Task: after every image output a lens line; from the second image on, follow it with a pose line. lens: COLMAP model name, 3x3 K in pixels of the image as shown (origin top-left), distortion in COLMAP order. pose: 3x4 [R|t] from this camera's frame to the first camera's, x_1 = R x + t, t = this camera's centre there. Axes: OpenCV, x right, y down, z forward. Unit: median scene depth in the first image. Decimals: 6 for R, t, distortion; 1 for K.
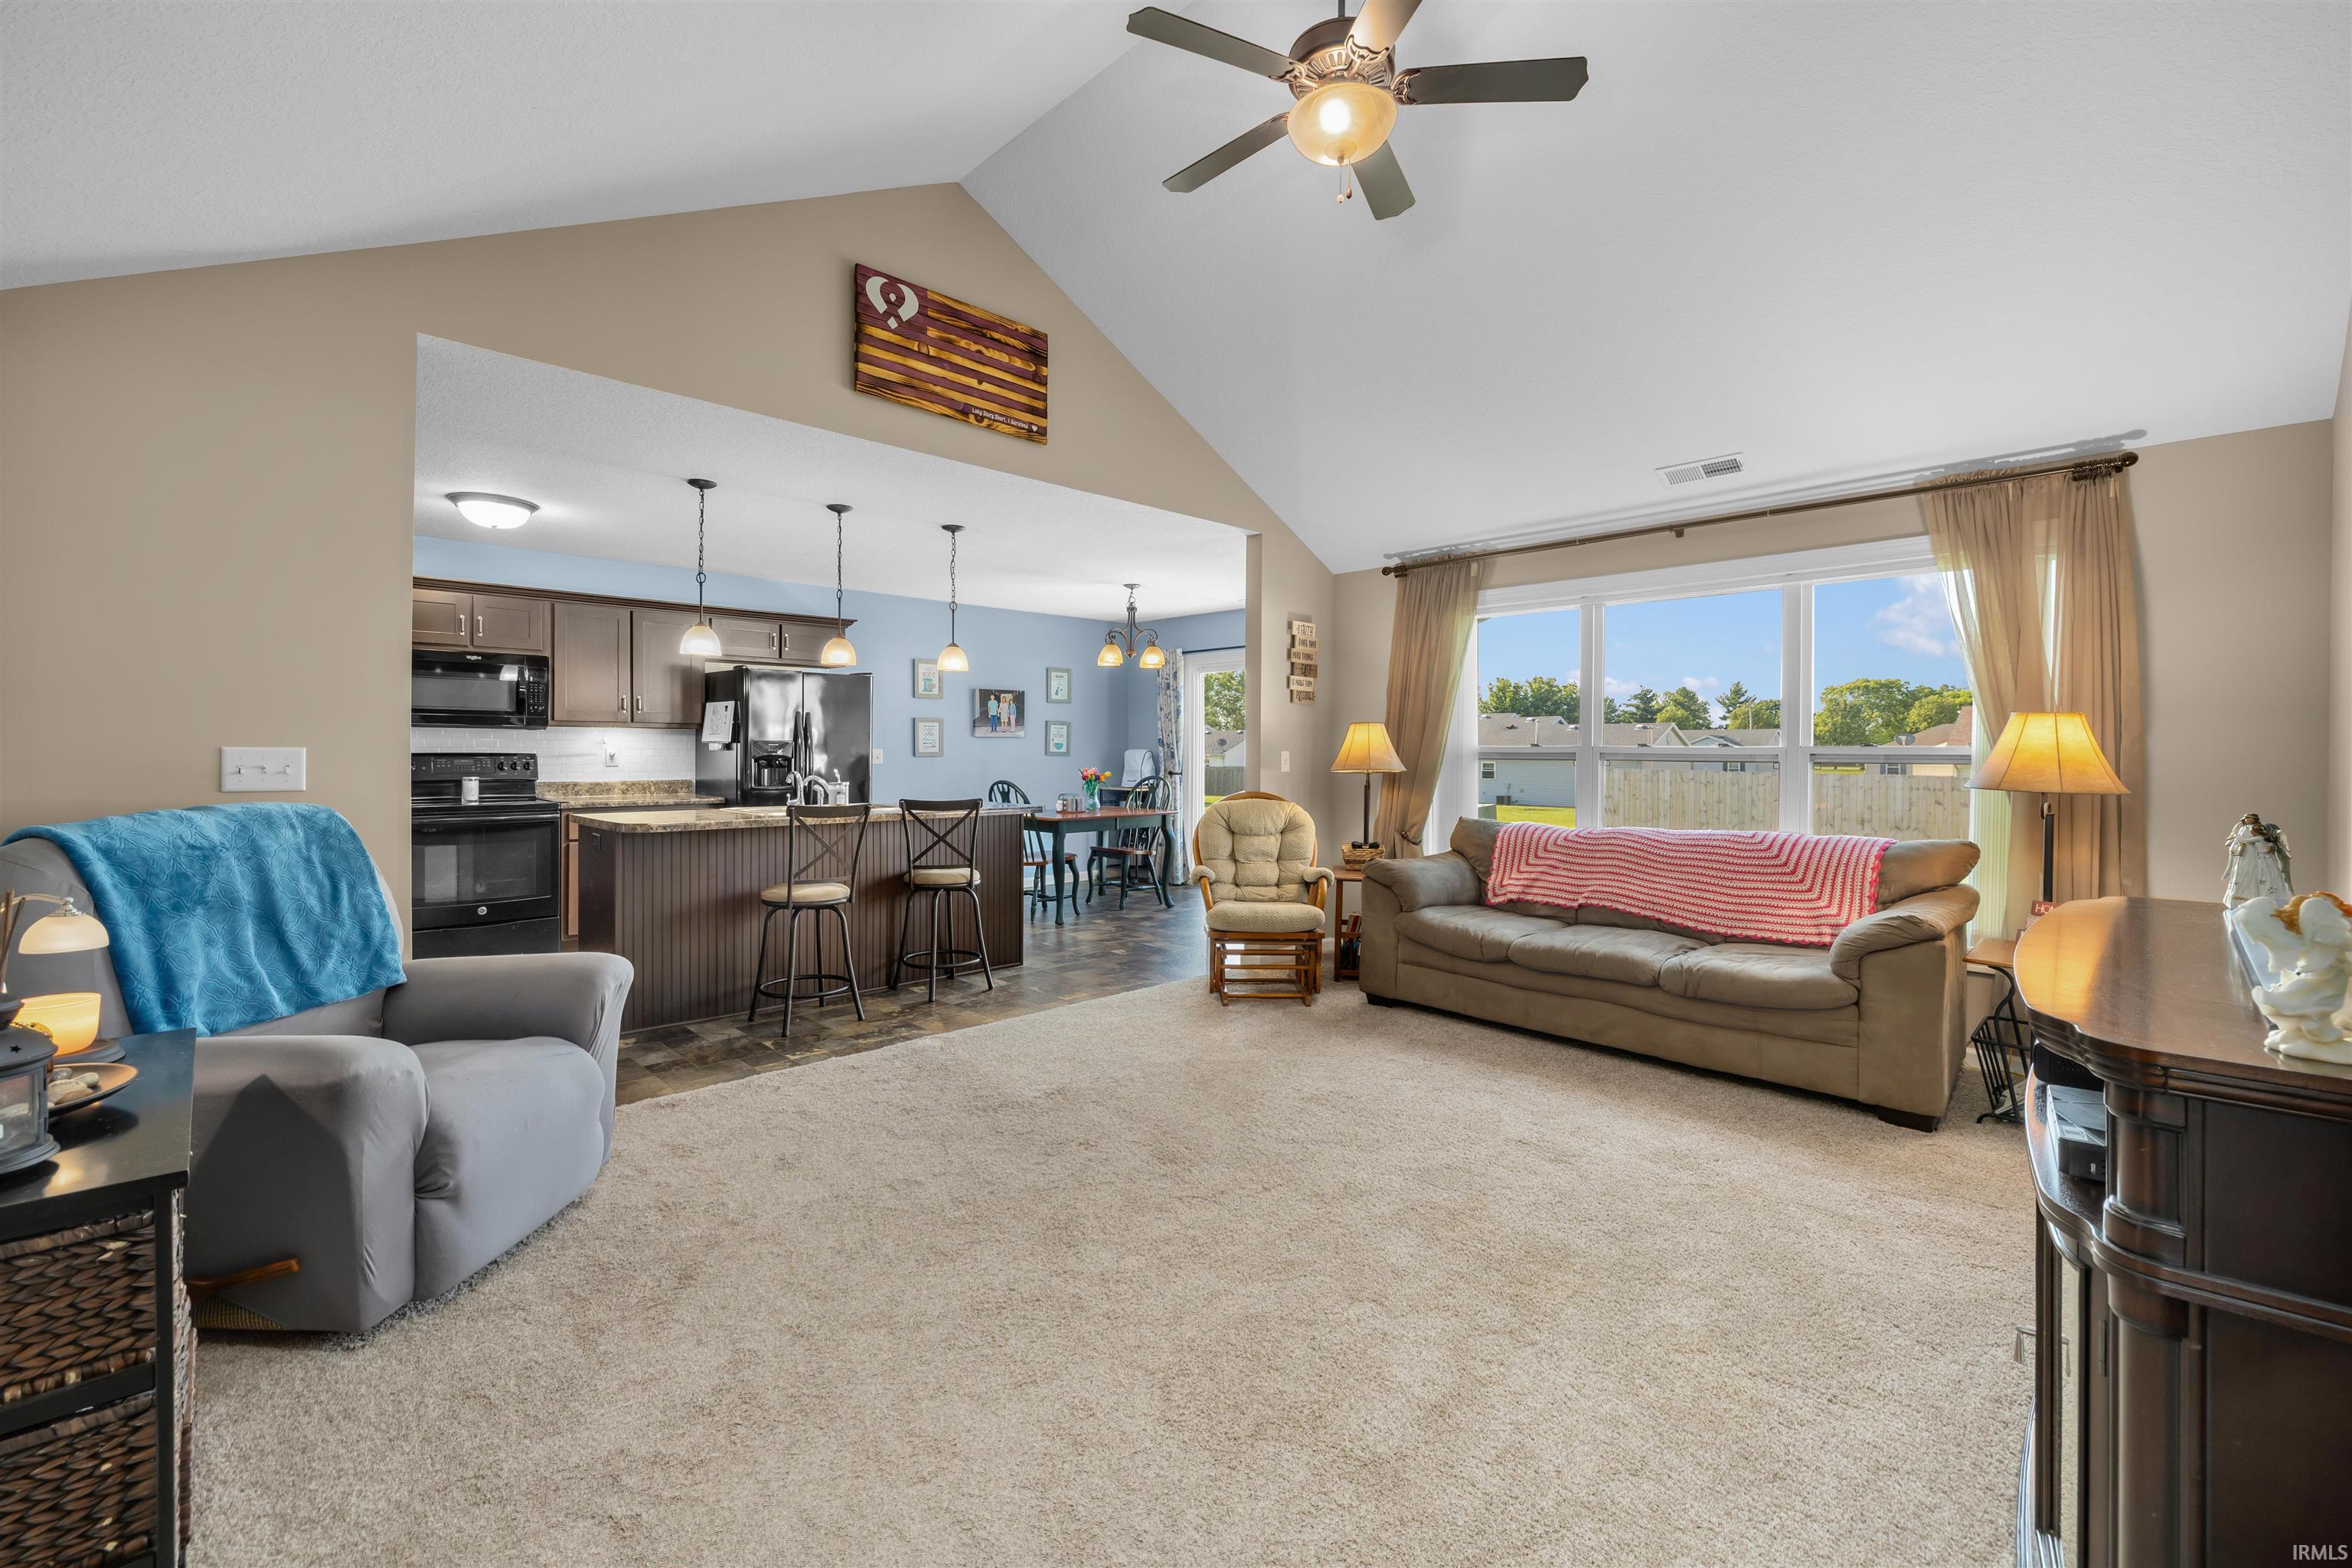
lens RADIAL K [[995.5, 0, 1175.3], [0, 995.5, 757.0], [0, 0, 1]] dist [0.001937, -0.000101]
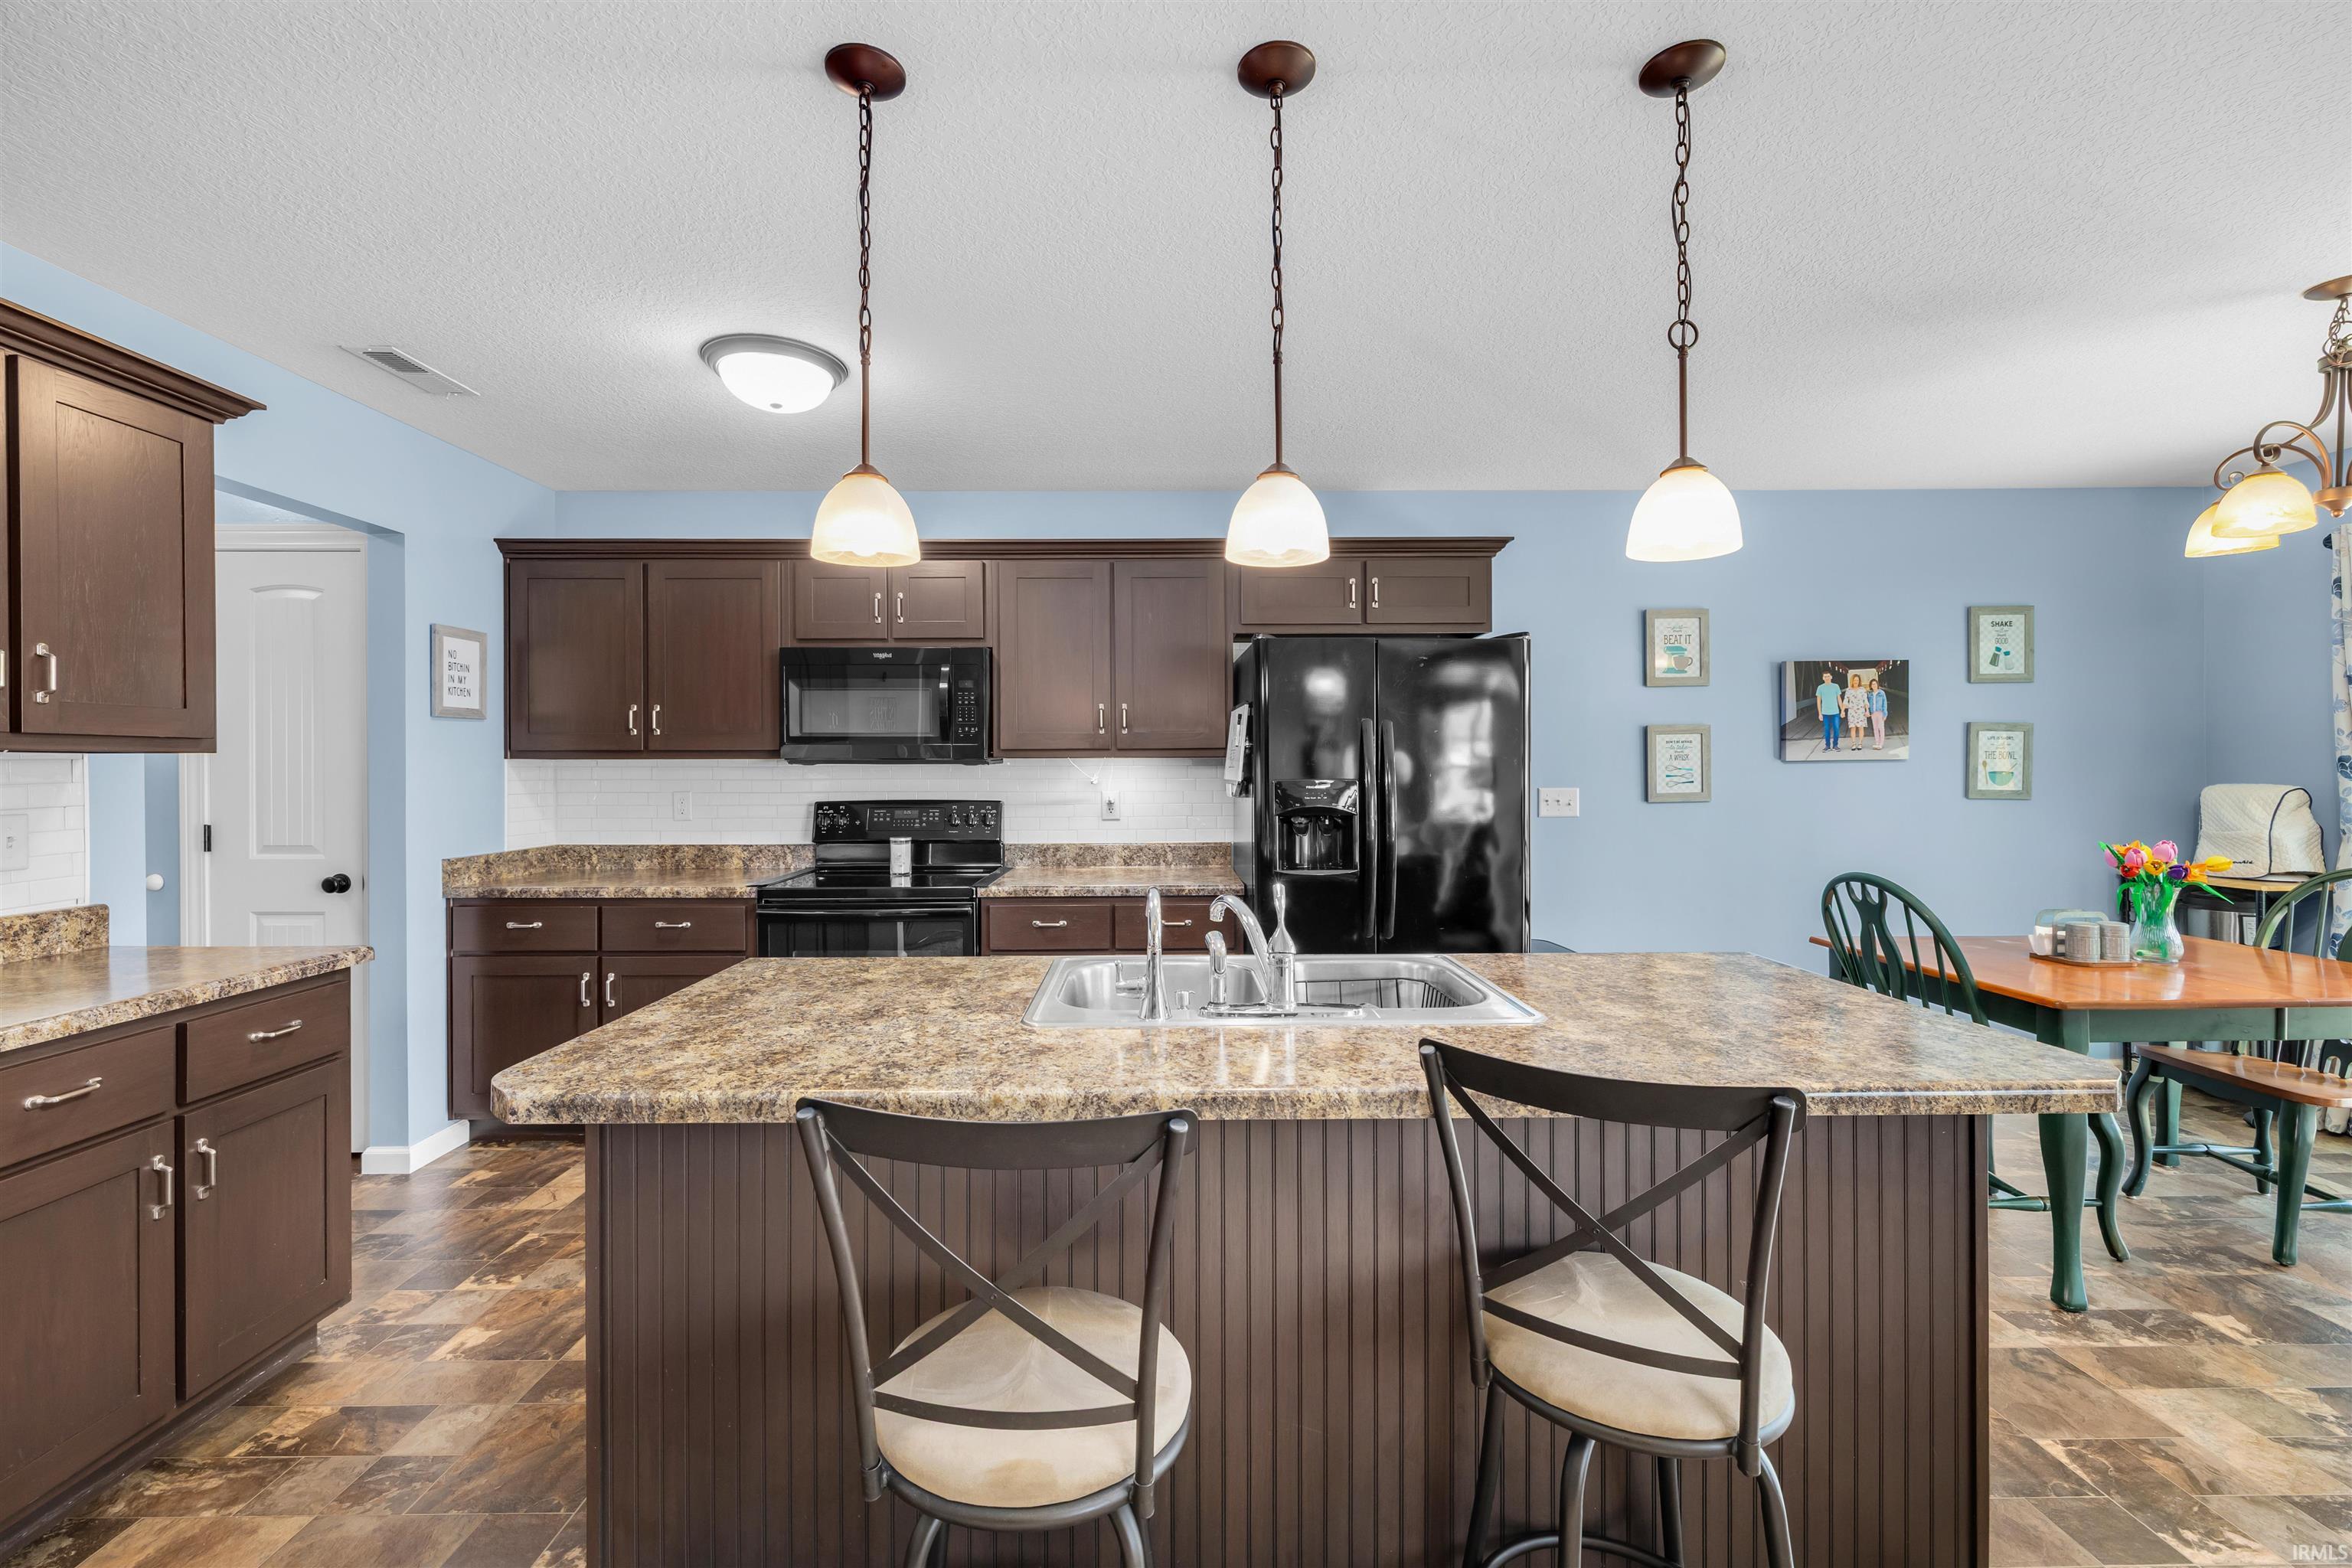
lens RADIAL K [[995.5, 0, 1167.7], [0, 995.5, 771.1], [0, 0, 1]] dist [0.001937, -0.000101]
pose [[0.725008, -0.005511, -0.688718, -0.105334], [0.003406, 0.999984, -0.004417, -0.017534], [0.688732, 0.000857, 0.725015, 0.545836]]
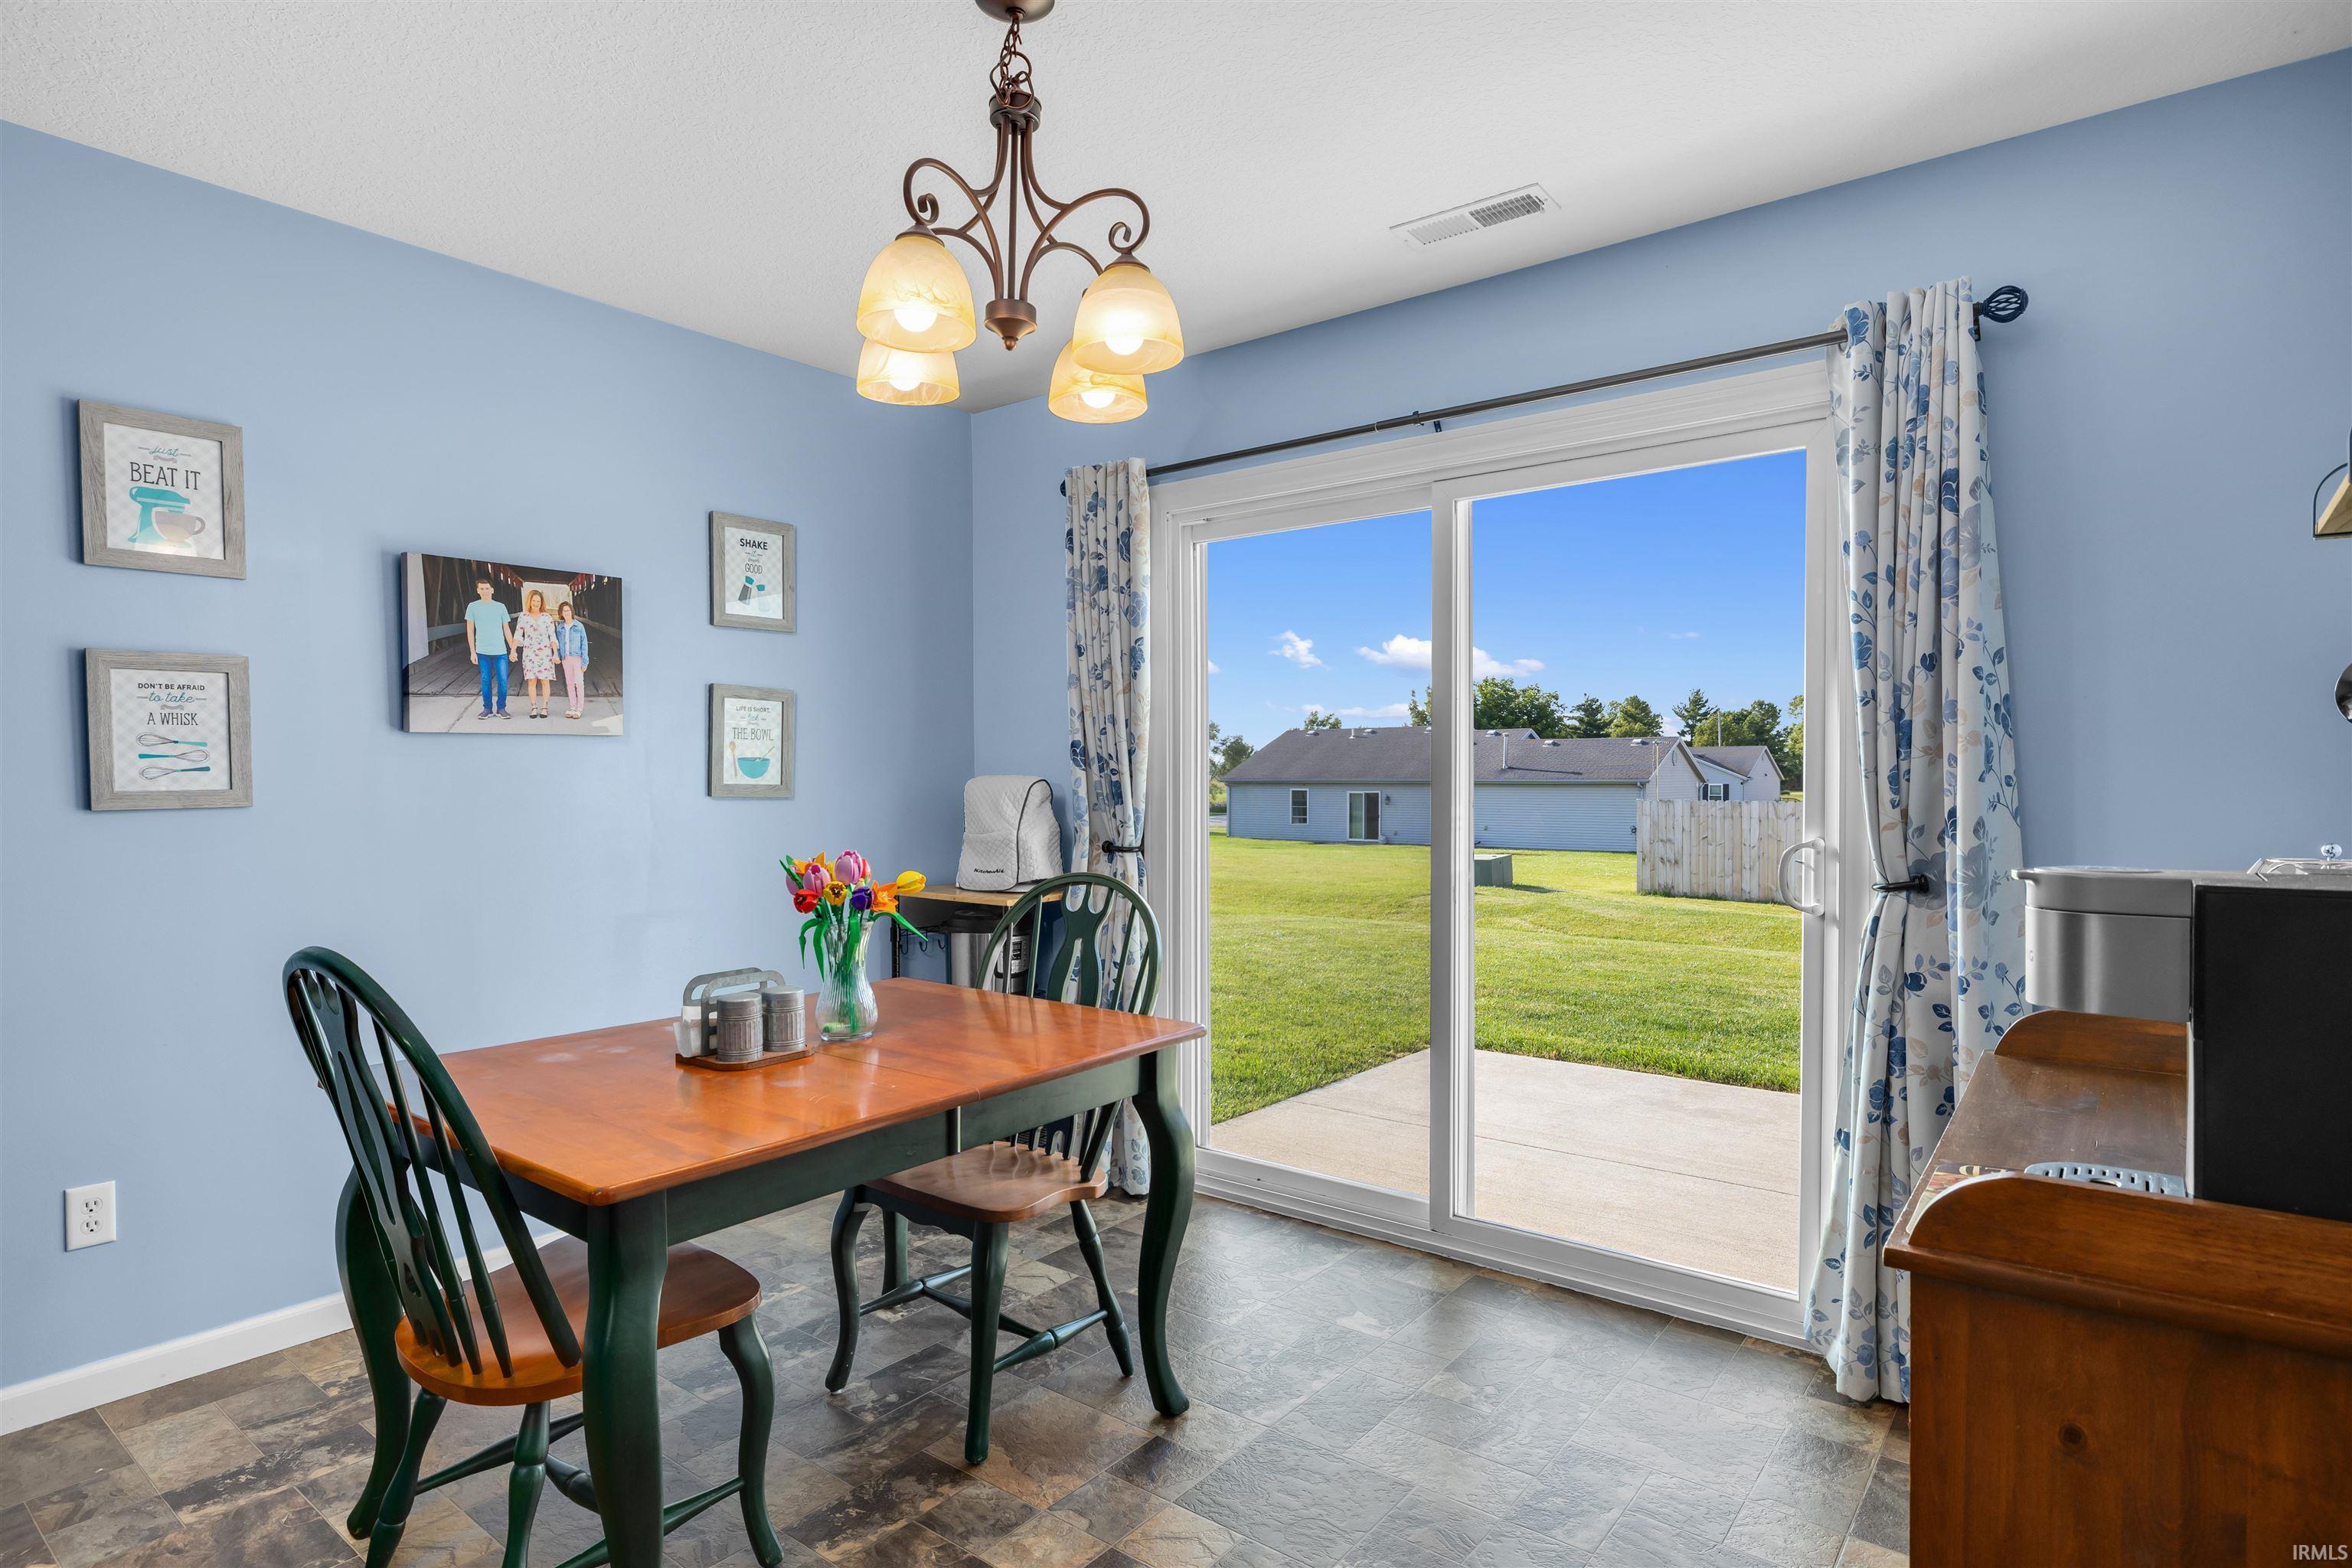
lens RADIAL K [[1235.3, 0, 1166.8], [0, 1235.3, 801.9], [0, 0, 1]] dist [-0.007556, 0.003684]
pose [[0.991697, -0.007965, 0.128347, -0.050563], [0.006092, 0.999869, 0.014977, -0.006430], [-0.128449, -0.014071, 0.991616, 0.791028]]
